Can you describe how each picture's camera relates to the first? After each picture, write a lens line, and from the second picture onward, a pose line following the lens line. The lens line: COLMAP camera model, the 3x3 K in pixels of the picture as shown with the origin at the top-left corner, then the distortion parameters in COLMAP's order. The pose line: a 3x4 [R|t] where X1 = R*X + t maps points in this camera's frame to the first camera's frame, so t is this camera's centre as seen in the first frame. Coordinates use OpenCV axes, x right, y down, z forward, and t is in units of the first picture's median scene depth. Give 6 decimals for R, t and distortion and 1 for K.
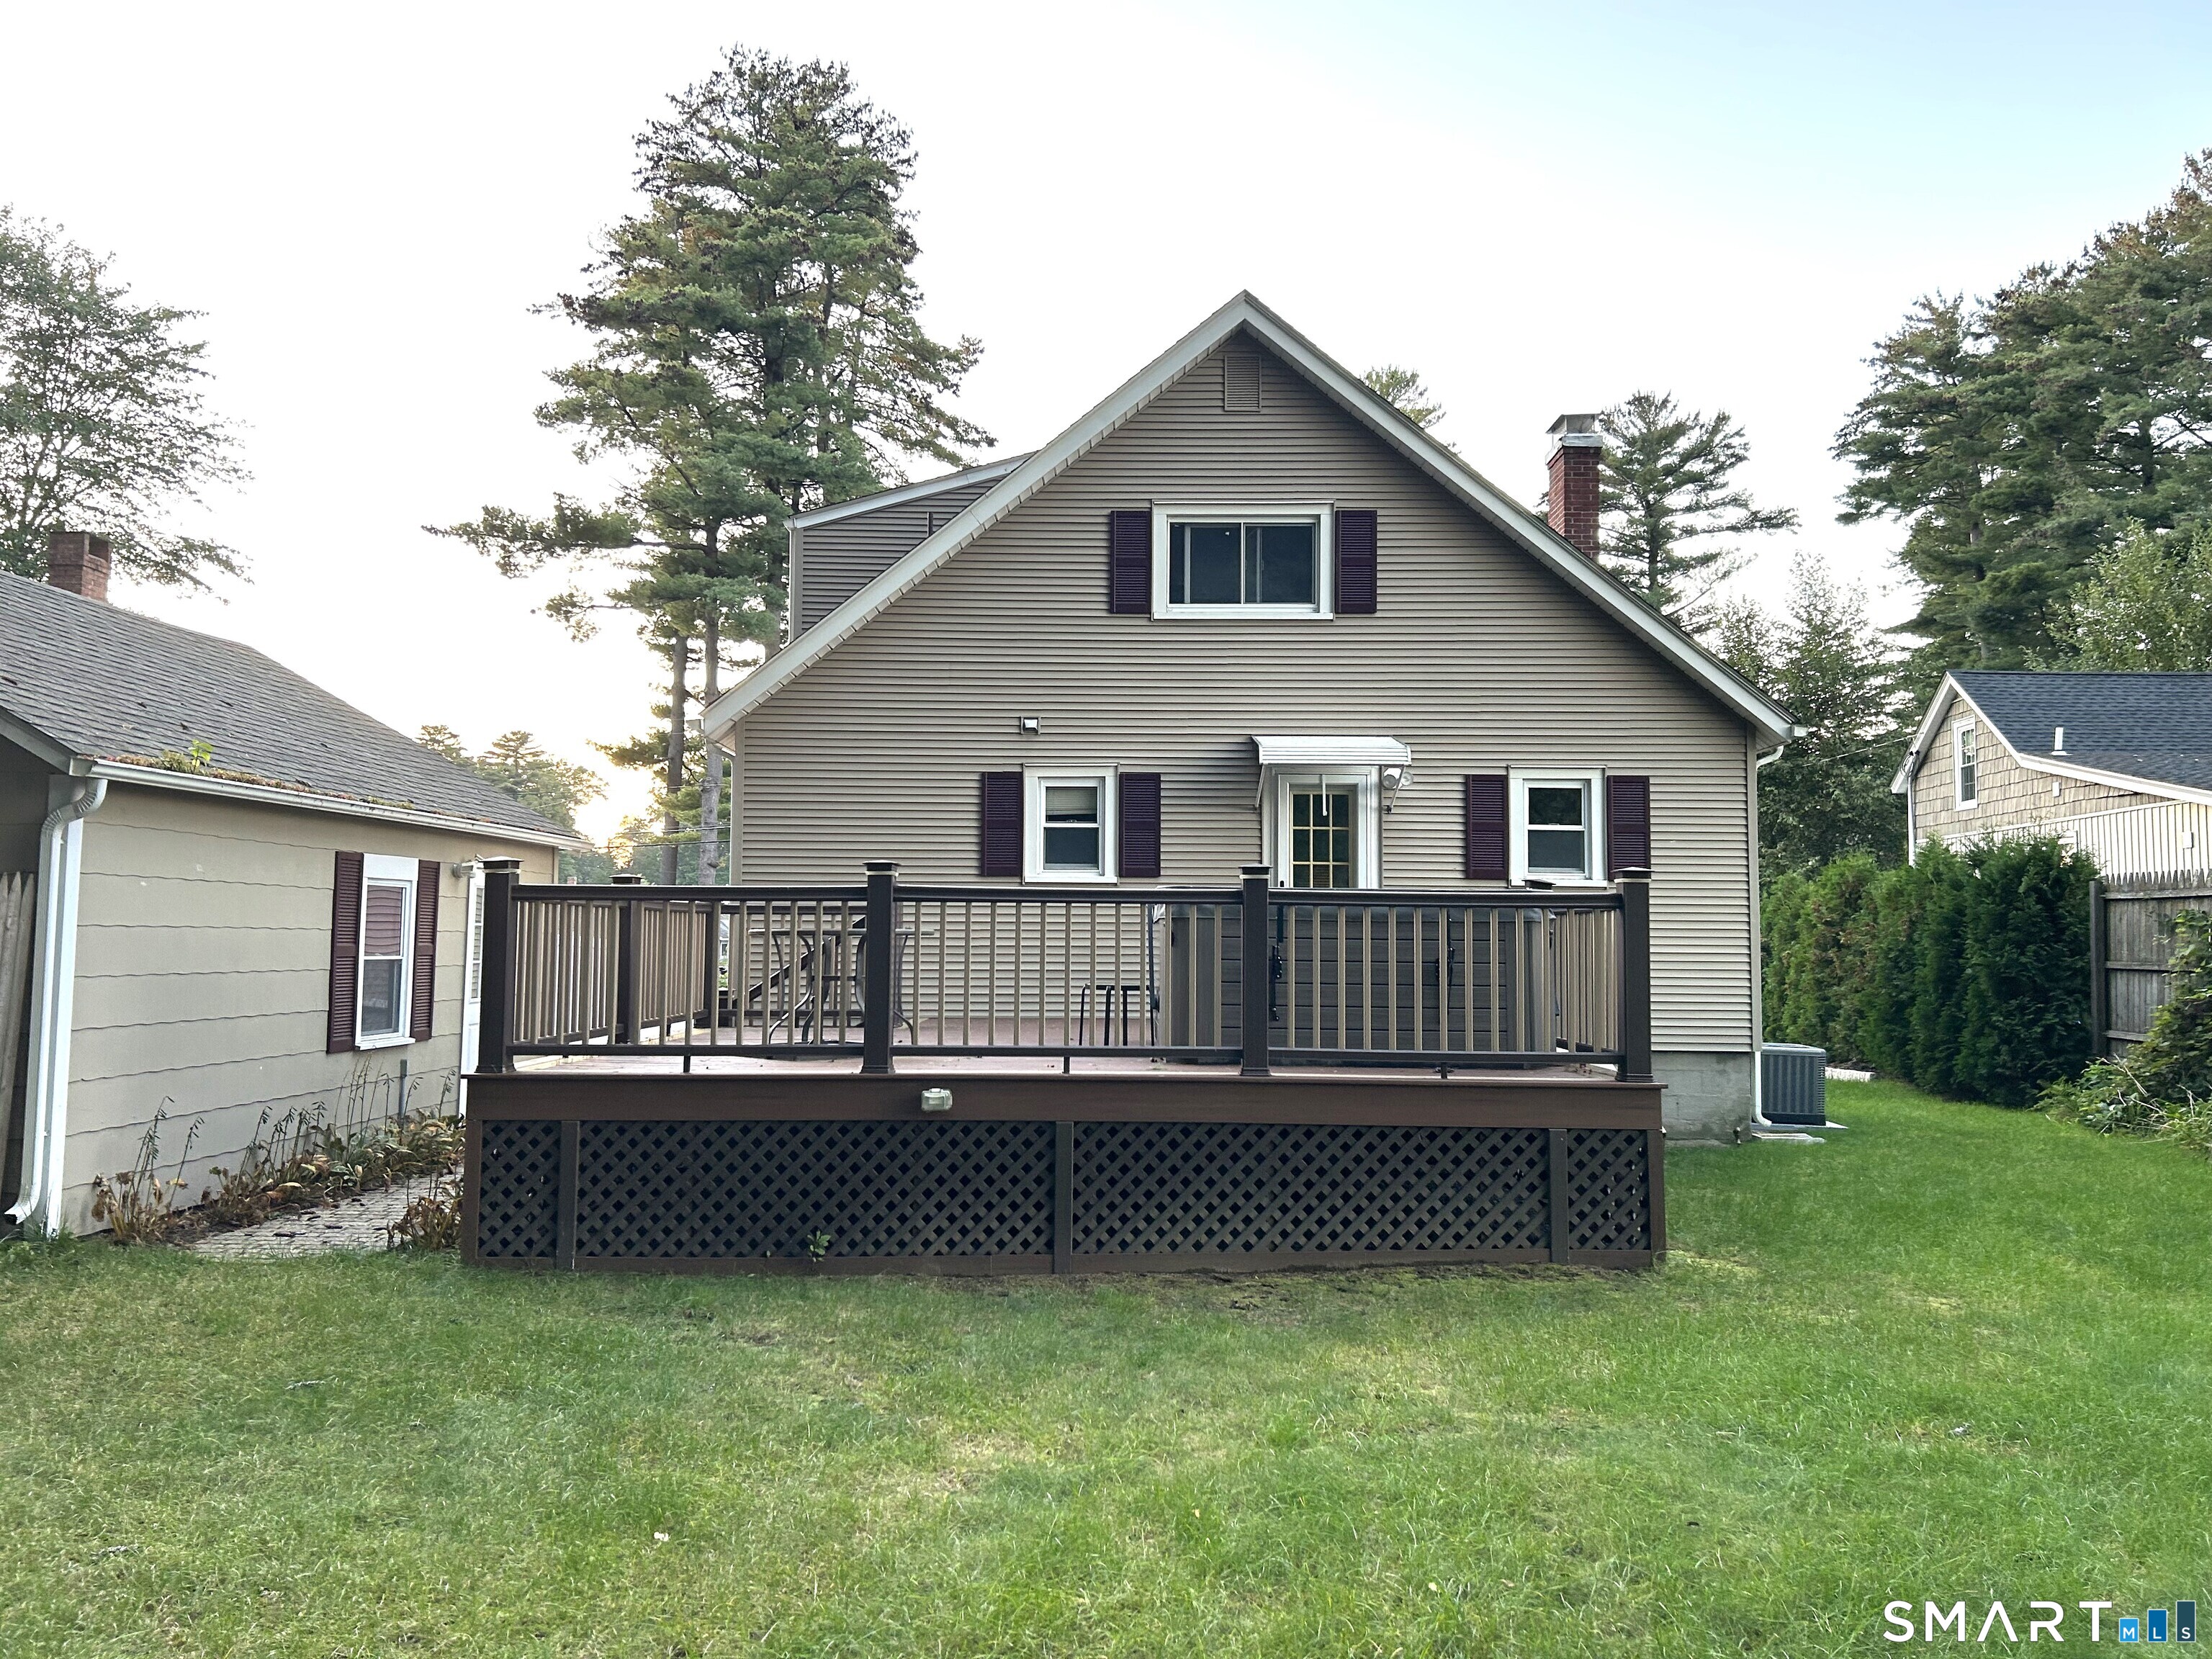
lens RADIAL K [[1671.8, 0, 1101.0], [0, 1671.8, 827.3], [0, 0, 1]] dist [0.065086, -0.089655]
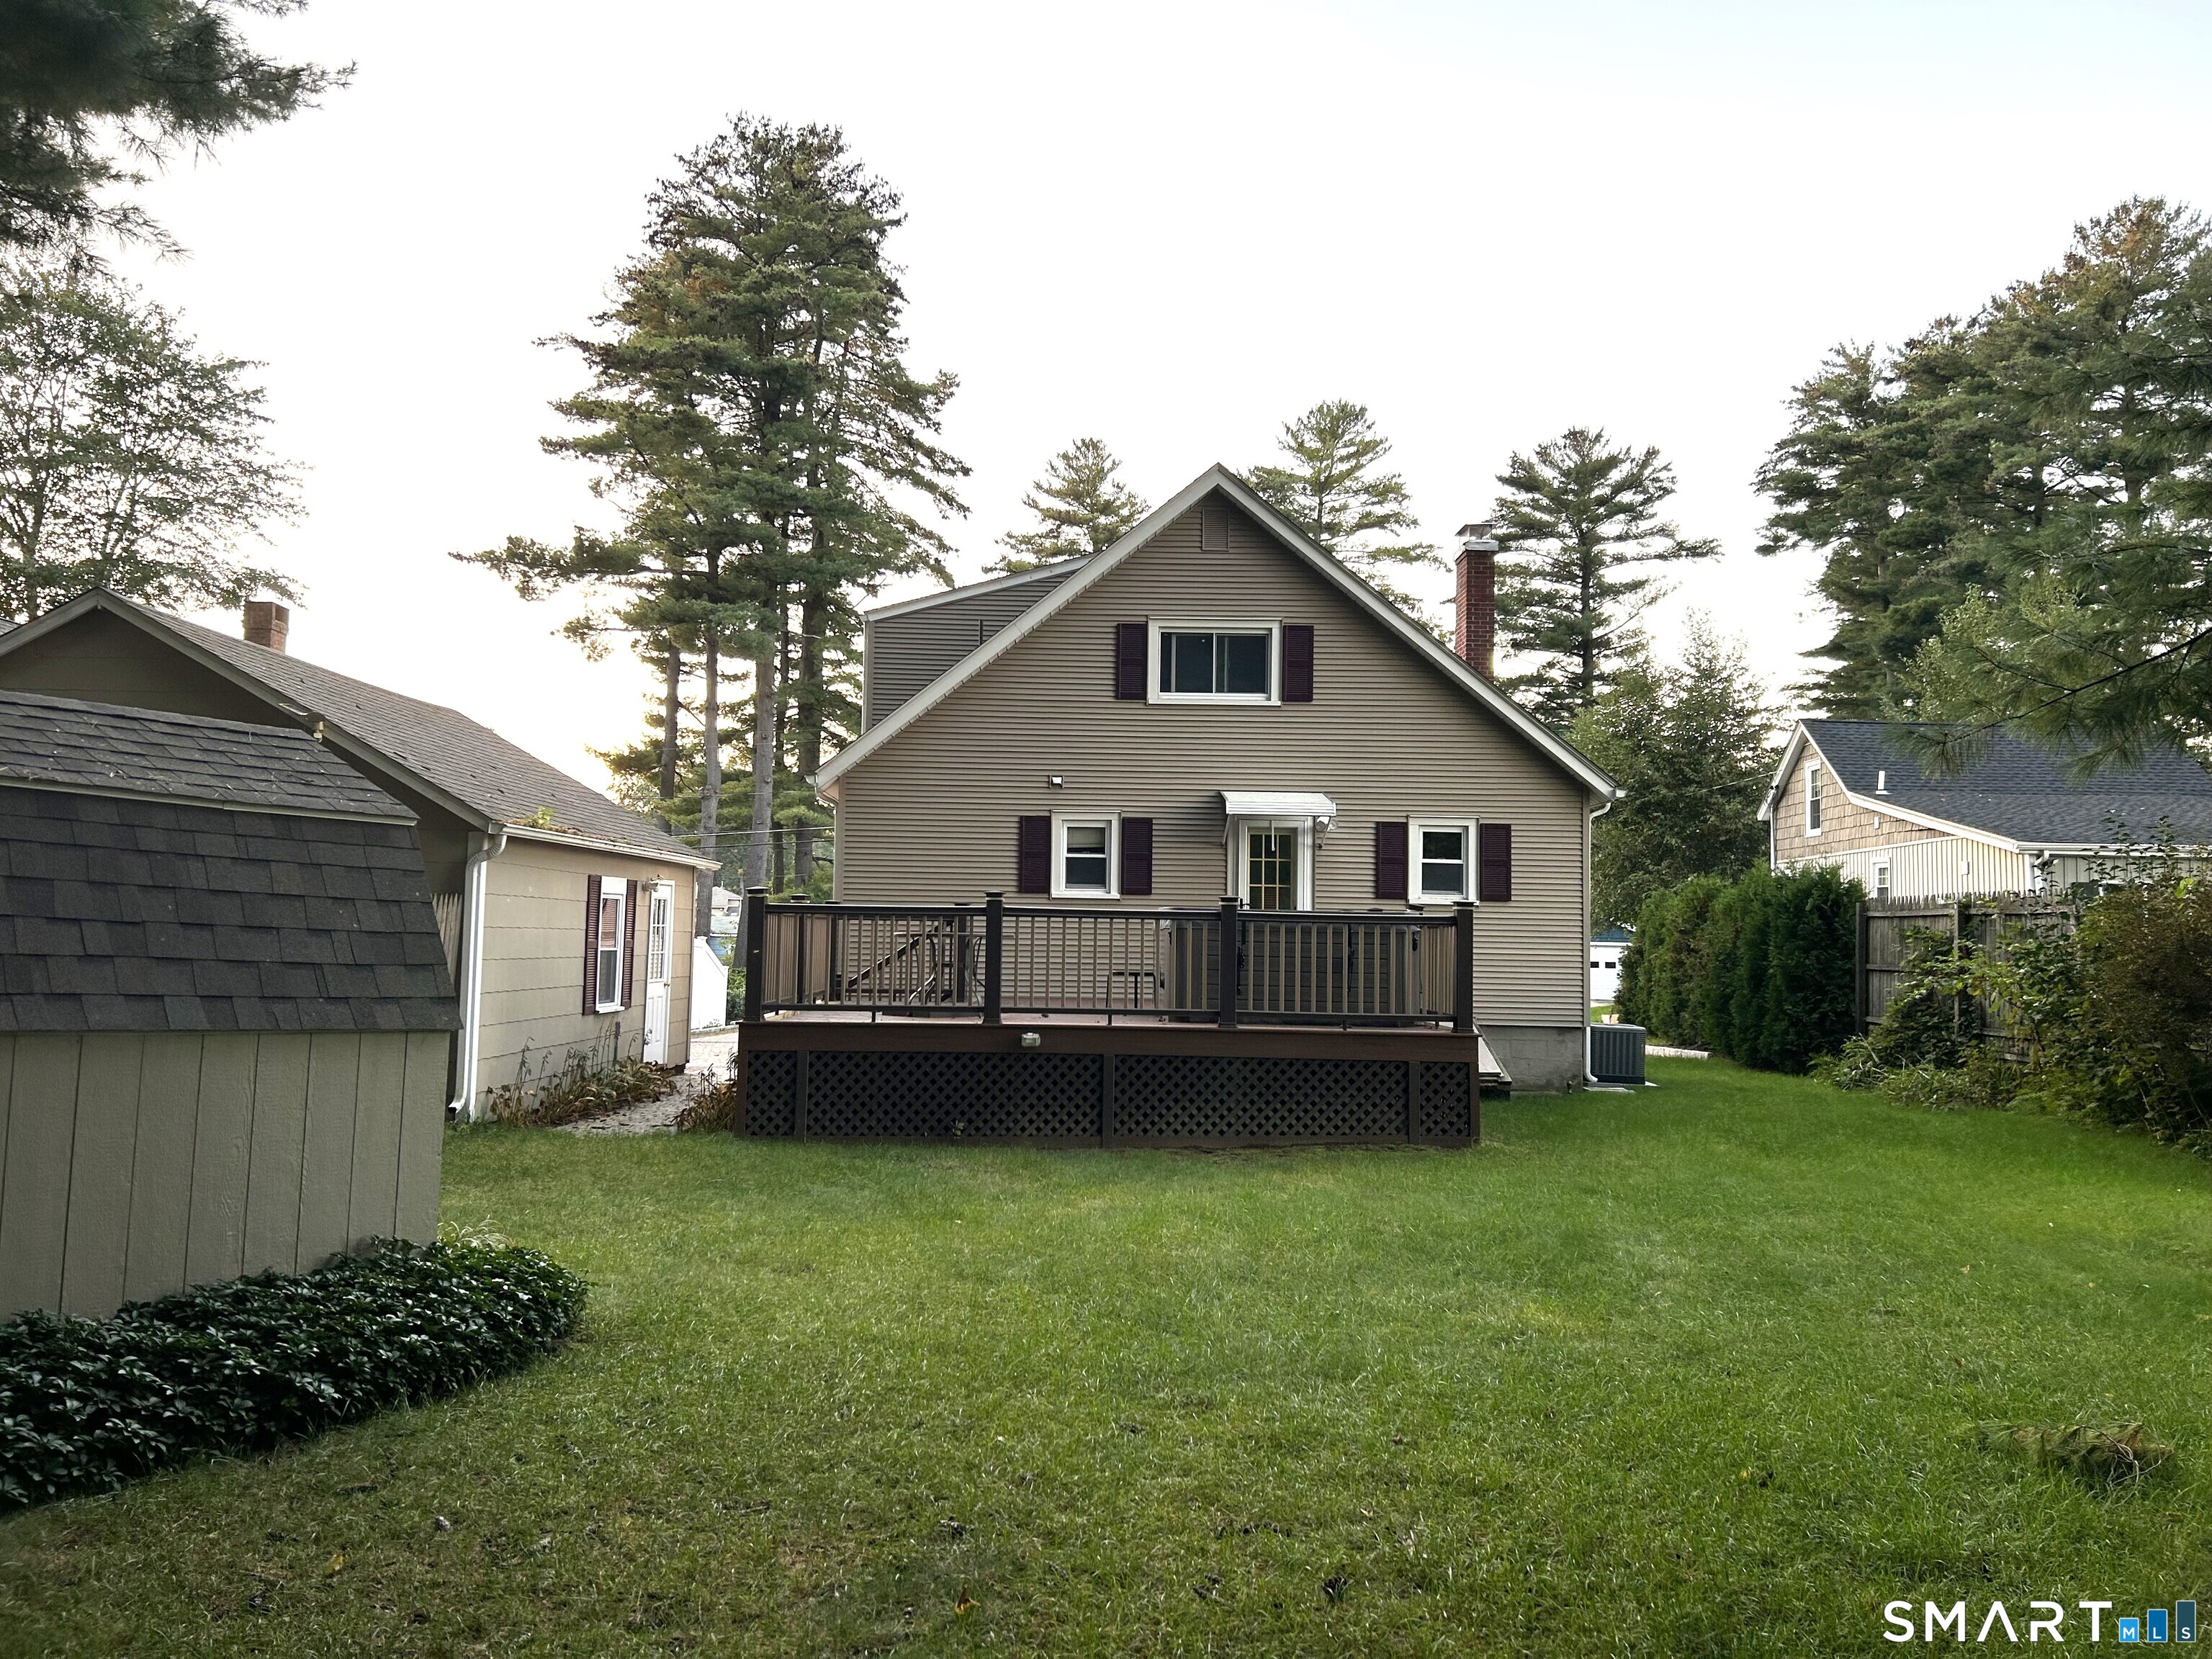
lens RADIAL K [[1671.8, 0, 1101.0], [0, 1671.8, 827.3], [0, 0, 1]] dist [0.065086, -0.089655]
pose [[0.999507, 0.010940, 0.029434, -0.024257], [-0.010956, 0.999940, 0.000386, -0.013166], [-0.029428, -0.000708, 0.999567, -0.185461]]
